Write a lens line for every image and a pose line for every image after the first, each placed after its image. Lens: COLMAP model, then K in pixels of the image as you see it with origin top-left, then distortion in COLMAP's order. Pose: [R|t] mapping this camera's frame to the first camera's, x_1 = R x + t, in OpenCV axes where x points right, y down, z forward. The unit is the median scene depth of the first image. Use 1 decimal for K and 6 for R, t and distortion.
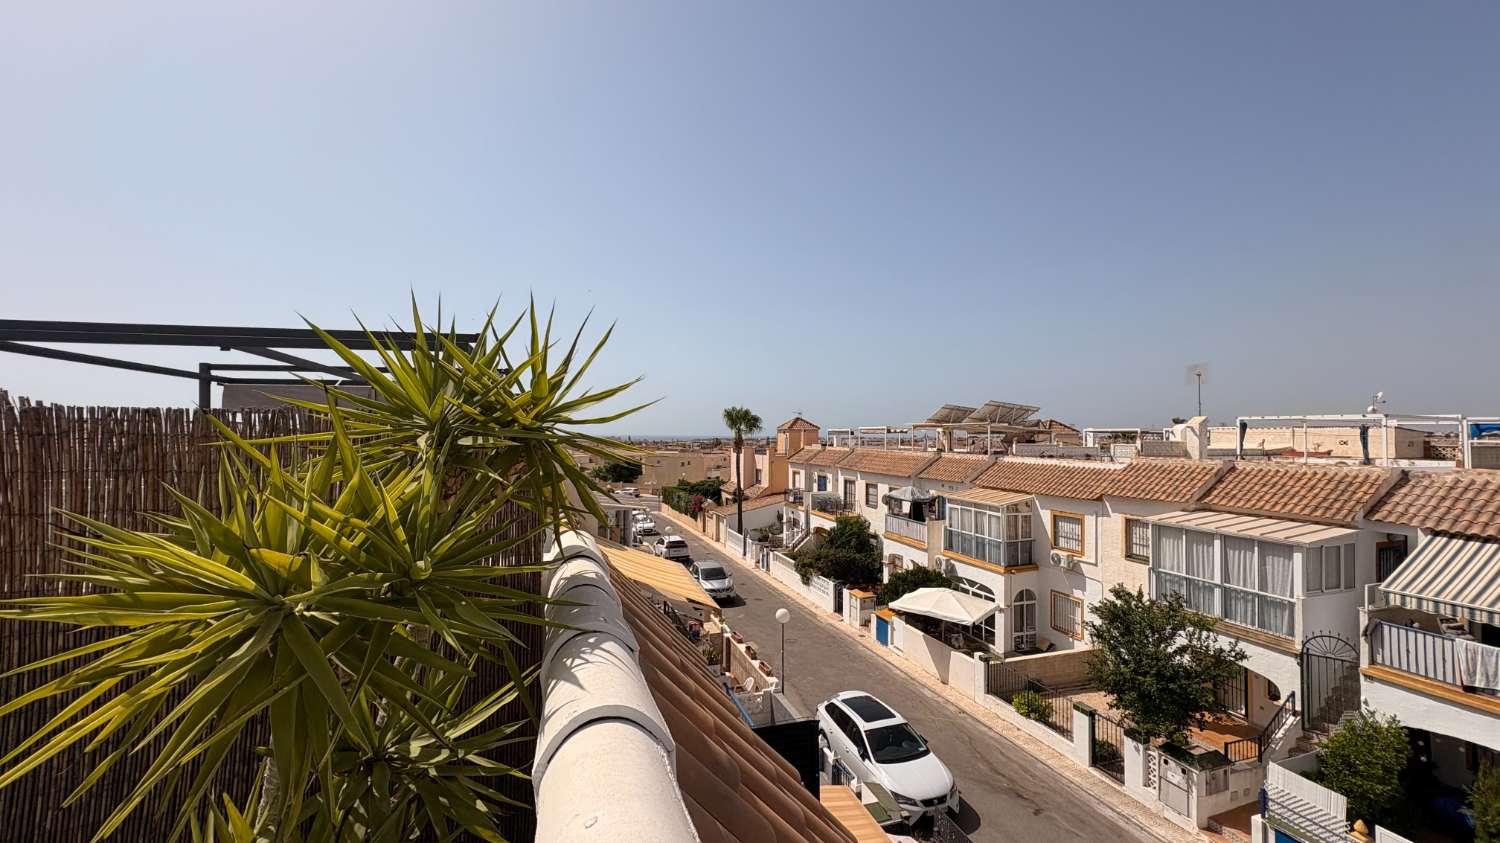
lens RADIAL K [[597.4, 0, 748.7], [0, 597.4, 421.4], [0, 0, 1]] dist [0.000233, 0.000263]
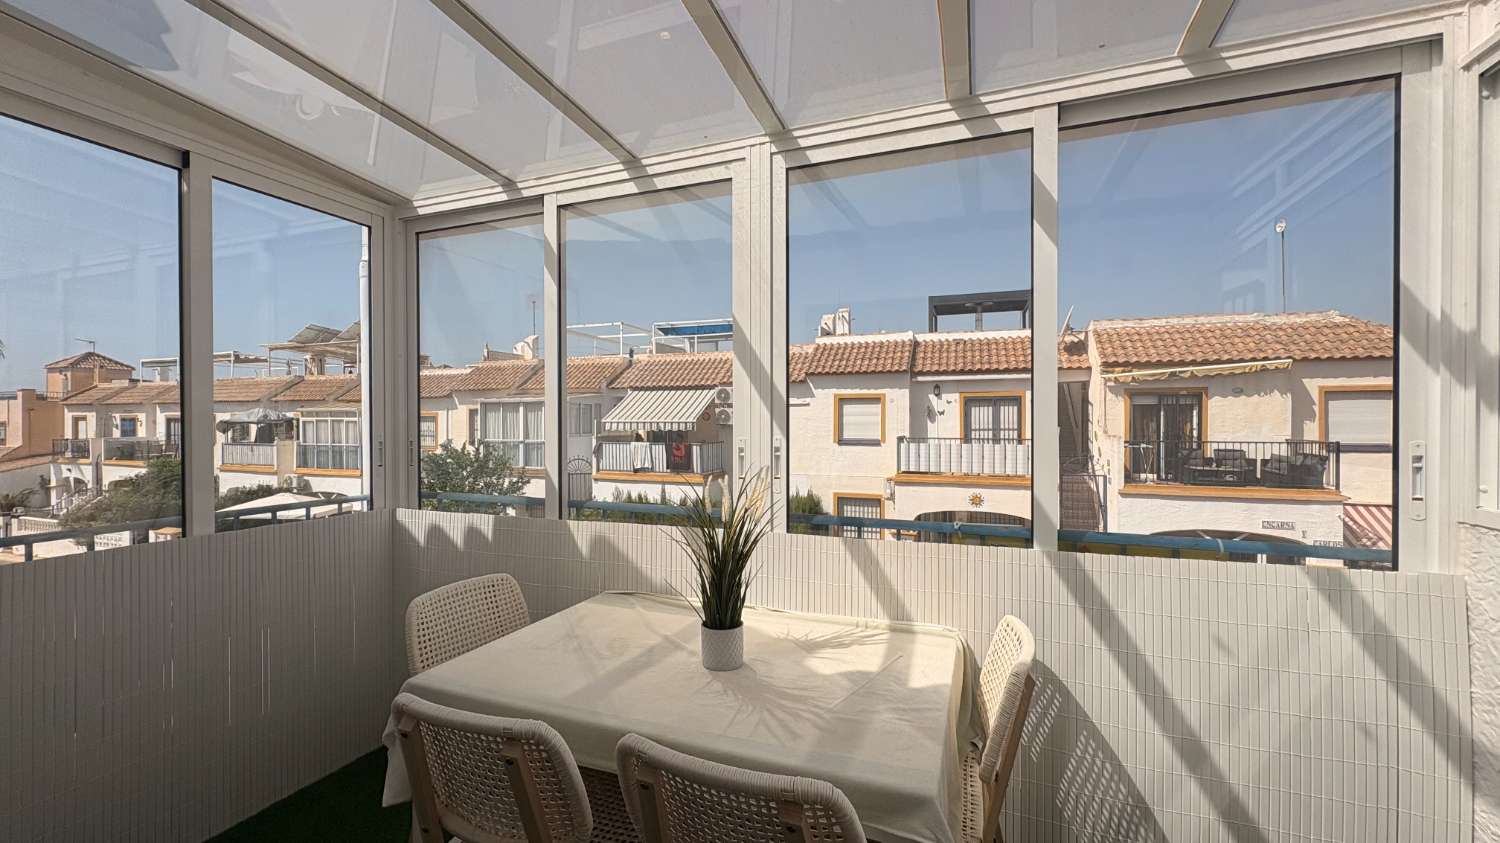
lens RADIAL K [[597.4, 0, 748.7], [0, 597.4, 421.4], [0, 0, 1]] dist [0.000233, 0.000263]
pose [[0.630786, -0.008573, 0.775910, 0.053532], [-0.010672, 0.999749, 0.019722, 0.120529], [-0.775884, -0.020721, 0.630536, -0.122777]]
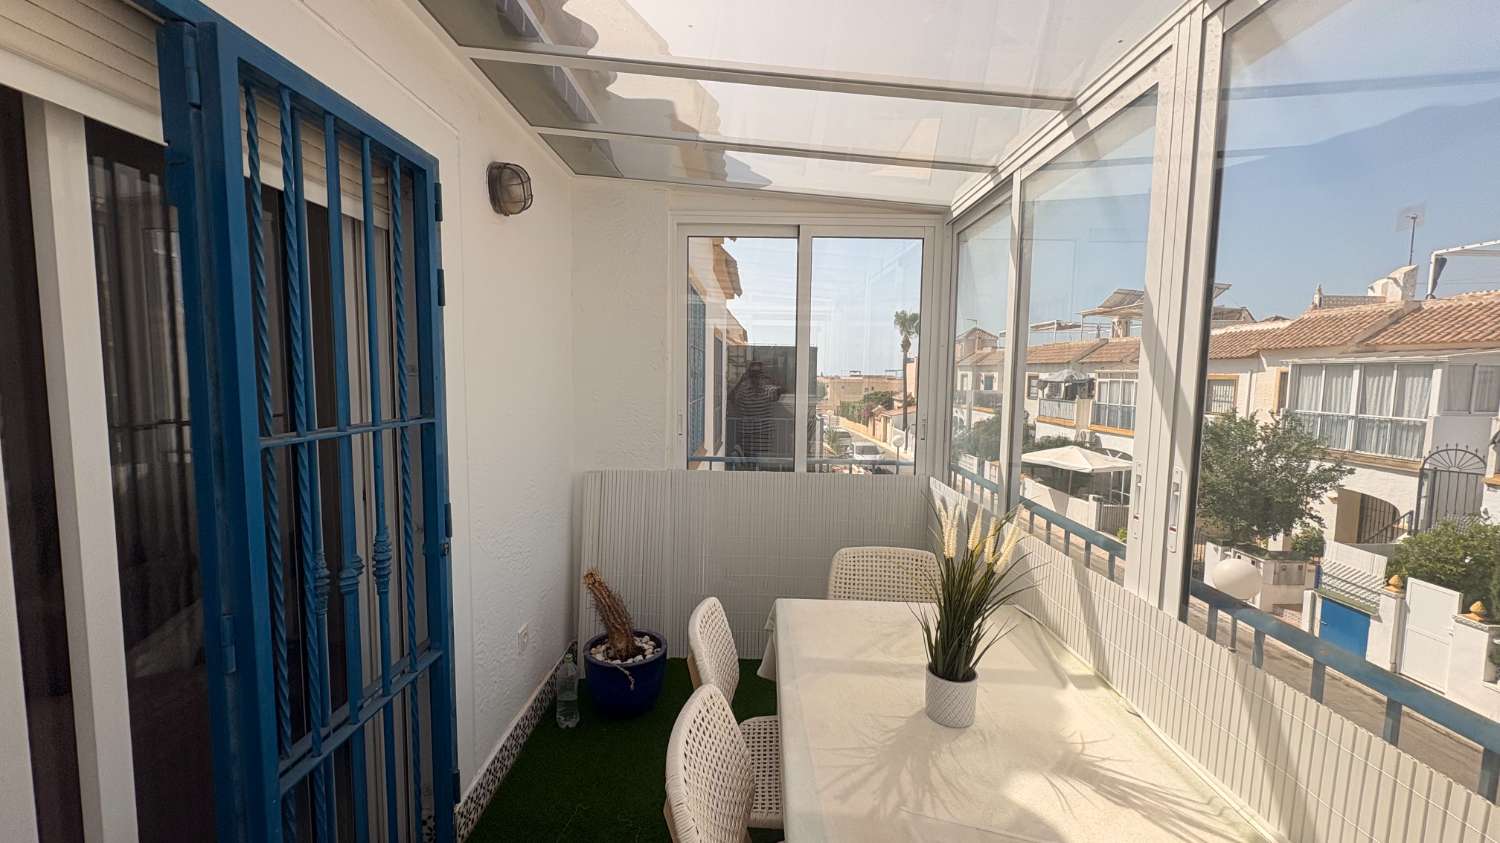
lens RADIAL K [[597.4, 0, 748.7], [0, 597.4, 421.4], [0, 0, 1]] dist [0.000233, 0.000263]
pose [[0.948378, 0.036717, -0.315009, 0.098660], [-0.005319, 0.994977, 0.099958, 0.114980], [0.317097, -0.093122, 0.943810, -0.136722]]
